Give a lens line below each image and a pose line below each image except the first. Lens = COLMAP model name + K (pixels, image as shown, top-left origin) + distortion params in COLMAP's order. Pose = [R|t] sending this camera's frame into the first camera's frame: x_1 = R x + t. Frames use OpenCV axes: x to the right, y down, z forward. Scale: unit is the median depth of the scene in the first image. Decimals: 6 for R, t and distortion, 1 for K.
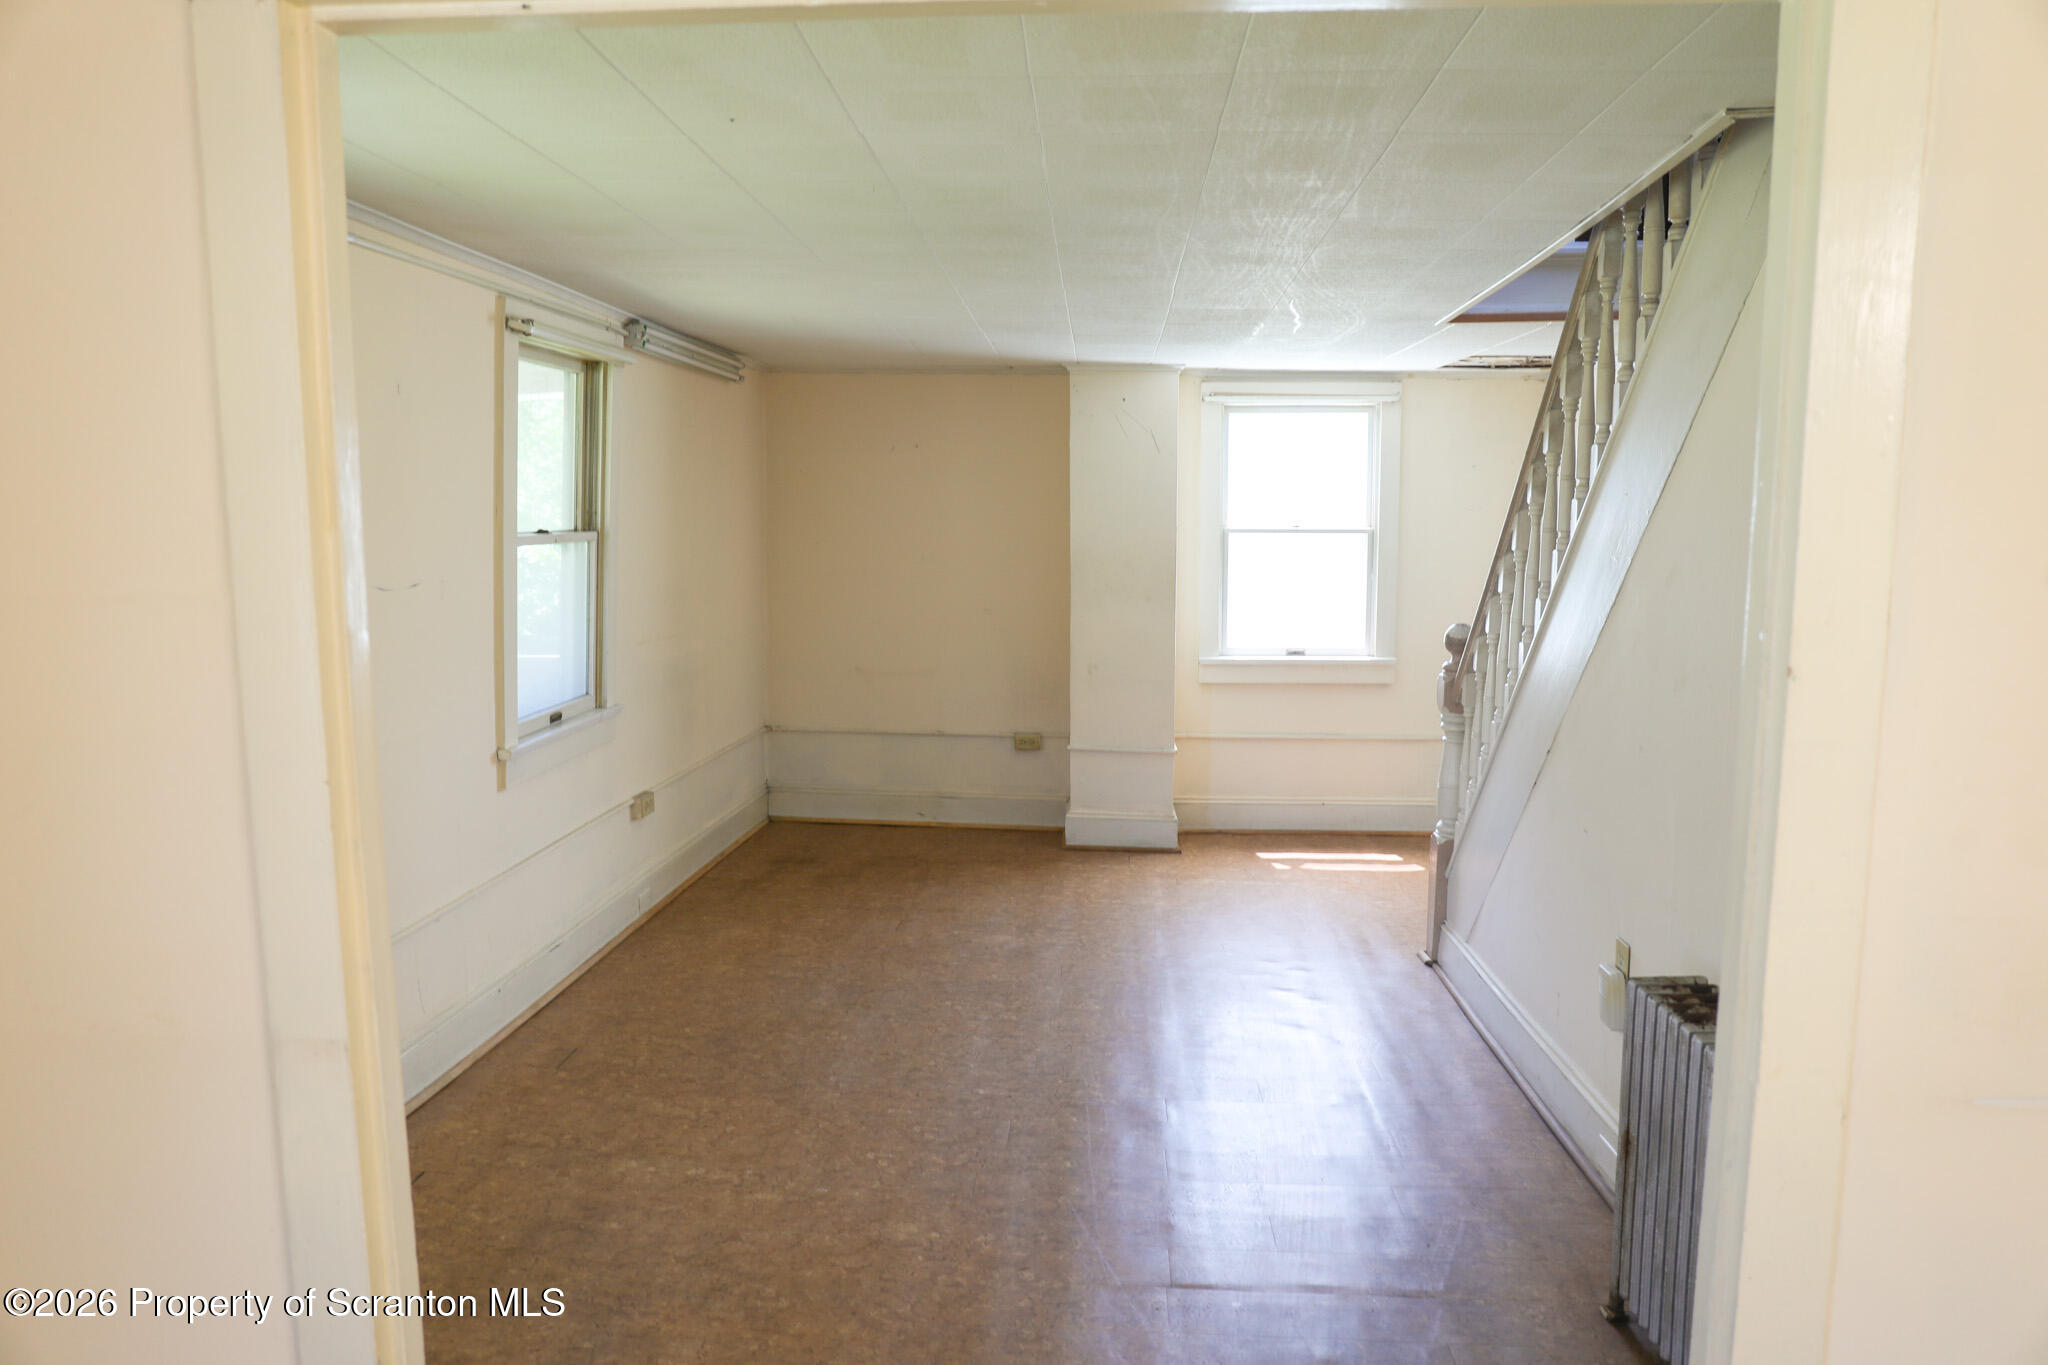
lens RADIAL K [[1386.8, 0, 996.5], [0, 1386.8, 671.5], [0, 0, 1]] dist [-0.095934, 0.075882]
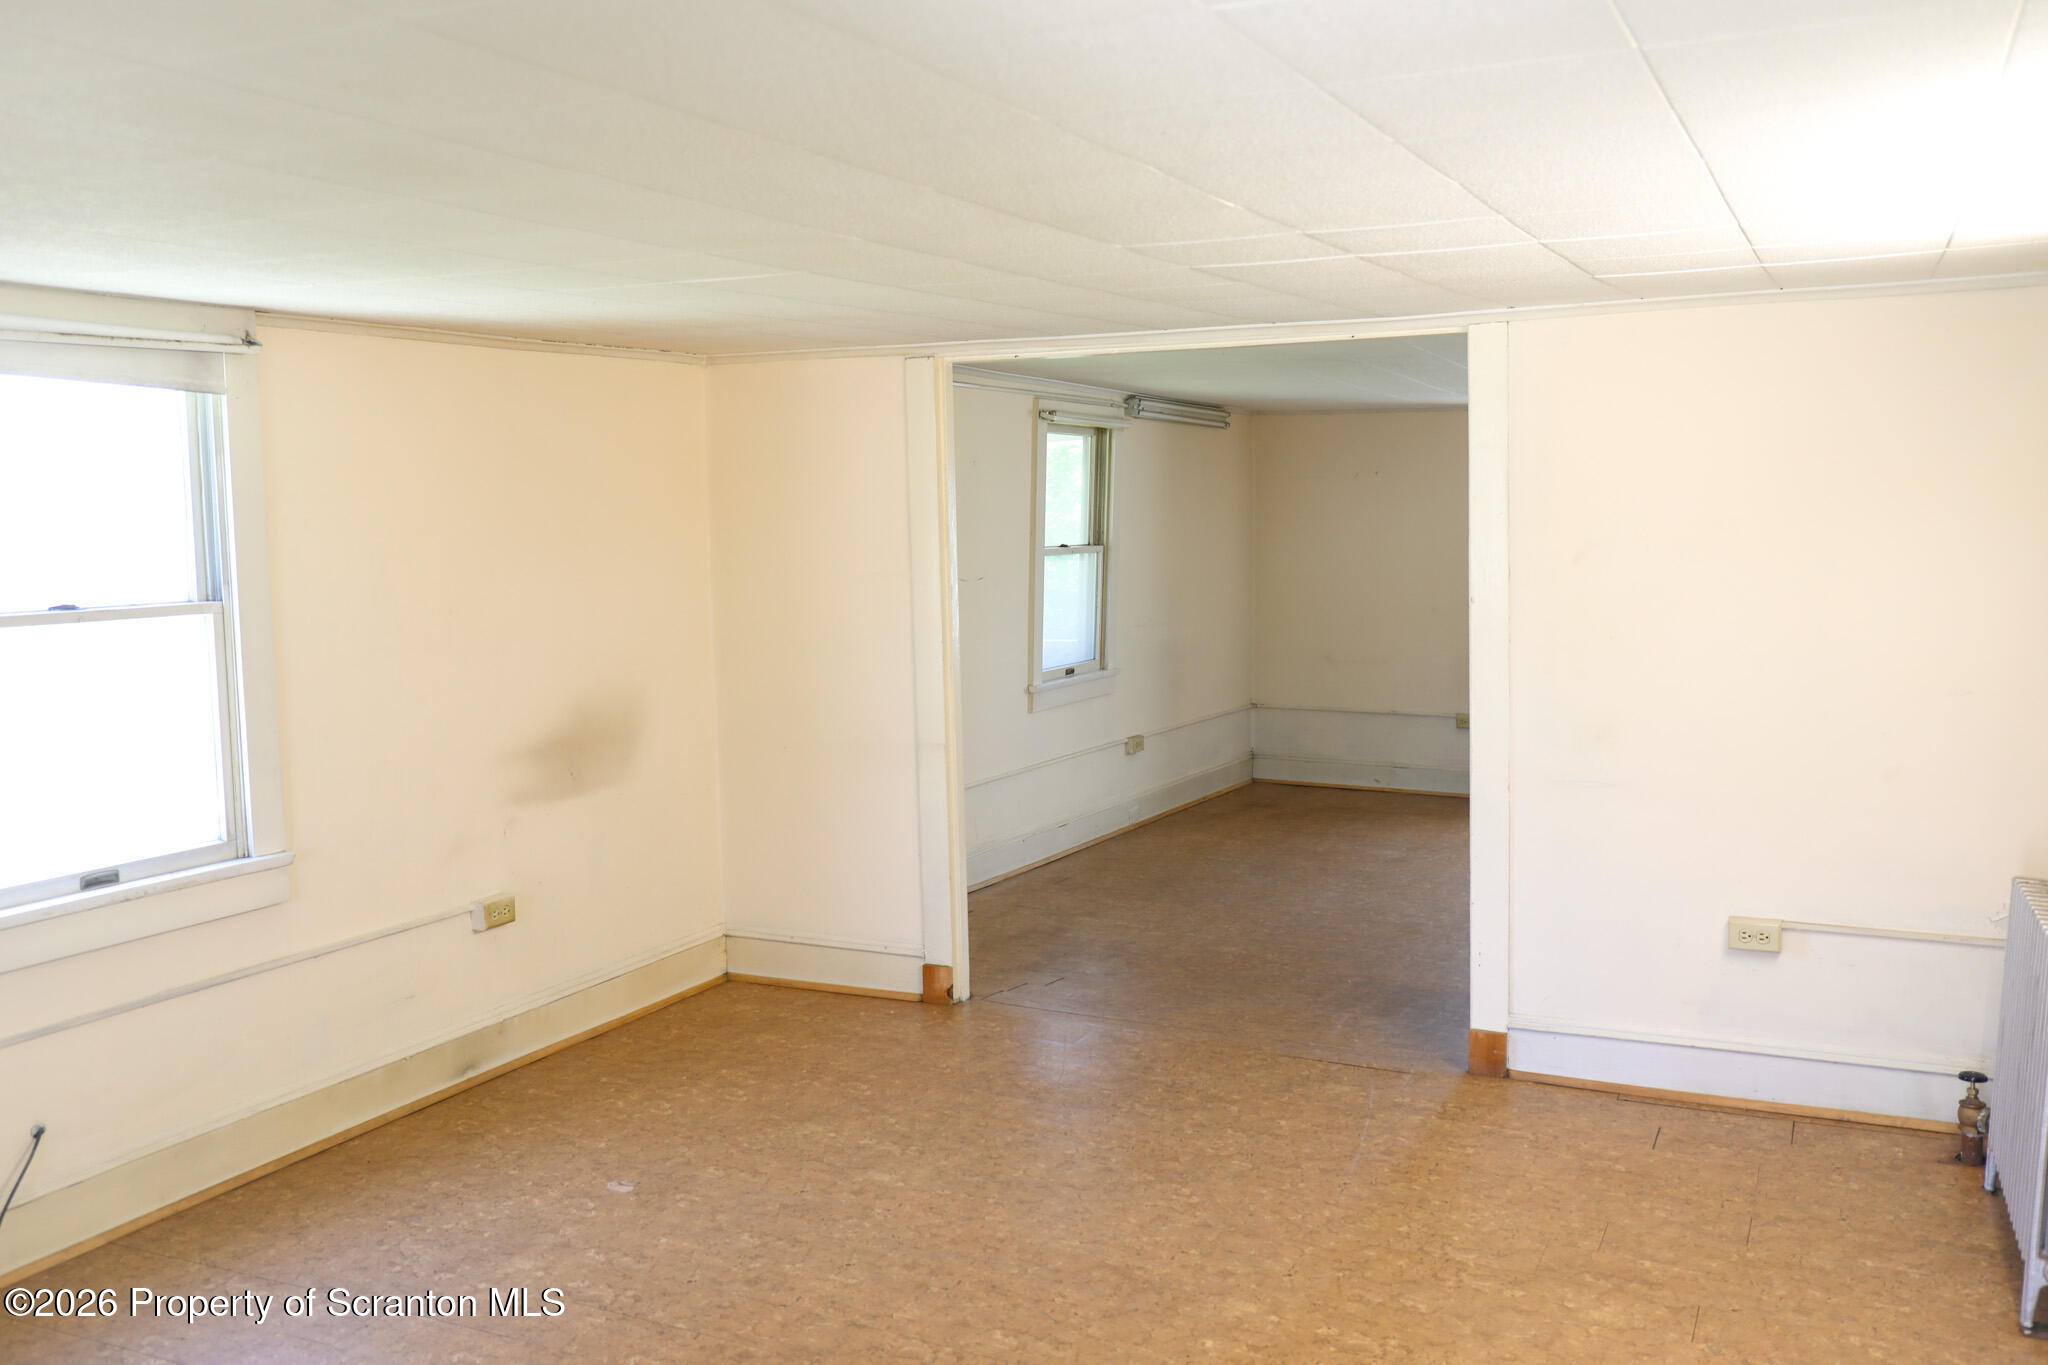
lens RADIAL K [[1761.4, 0, 1024.0], [0, 1761.4, 682.5], [0, 0, 1]] dist [-0.008291, -0.002471]
pose [[0.926251, 0.021571, -0.376291, 0.327366], [-0.029030, 0.999478, -0.014163, 0.069286], [0.375789, 0.024042, 0.926393, -0.729747]]
